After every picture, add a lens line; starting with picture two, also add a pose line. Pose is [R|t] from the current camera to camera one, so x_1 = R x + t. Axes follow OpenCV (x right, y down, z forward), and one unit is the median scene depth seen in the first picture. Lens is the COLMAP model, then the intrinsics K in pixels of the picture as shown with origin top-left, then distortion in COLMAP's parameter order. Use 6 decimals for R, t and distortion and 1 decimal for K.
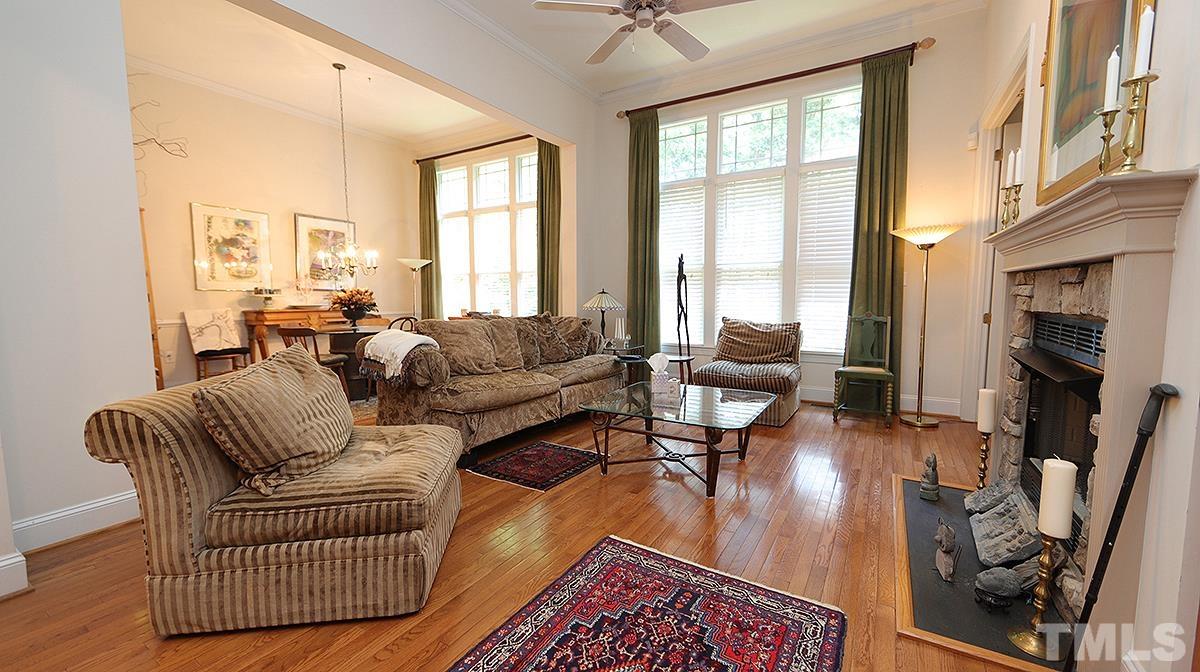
lens RADIAL K [[469.7, 0, 598.9], [0, 469.7, 331.5], [0, 0, 1]] dist [0.010541, -0.000051]
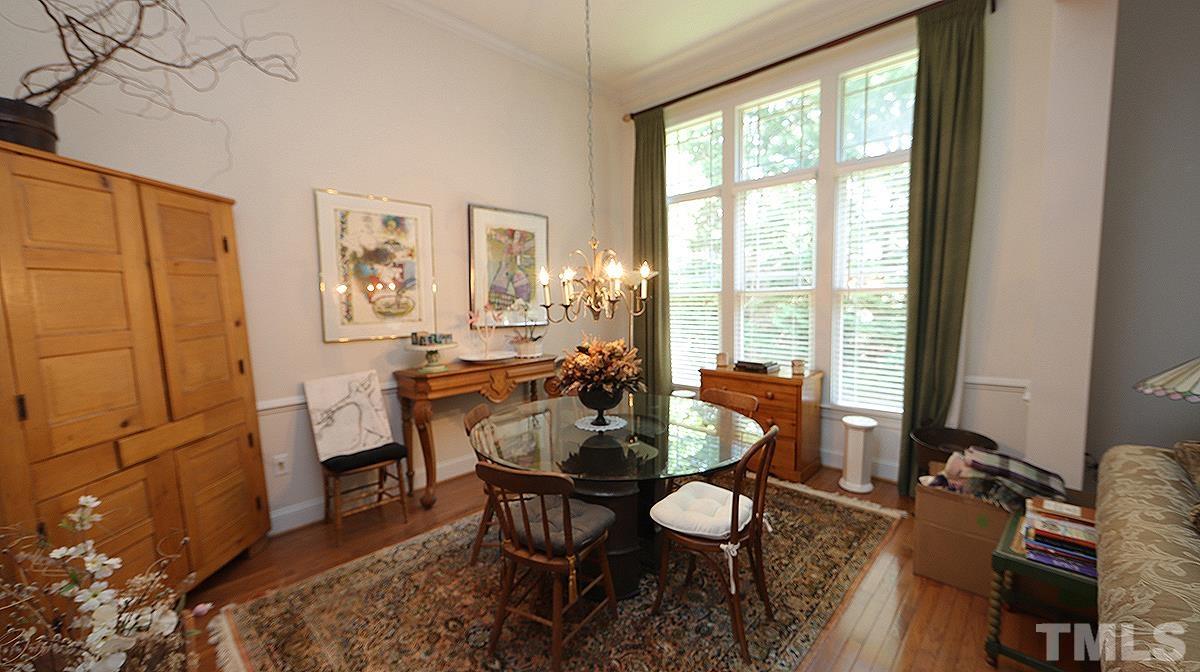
lens RADIAL K [[469.7, 0, 597.4], [0, 469.7, 333.7], [0, 0, 1]] dist [0.010541, -0.000051]
pose [[0.975683, -0.000389, -0.219187, -0.378572], [0.001165, 0.999994, 0.003409, -0.092622], [0.219184, -0.003582, 0.975677, 0.484906]]
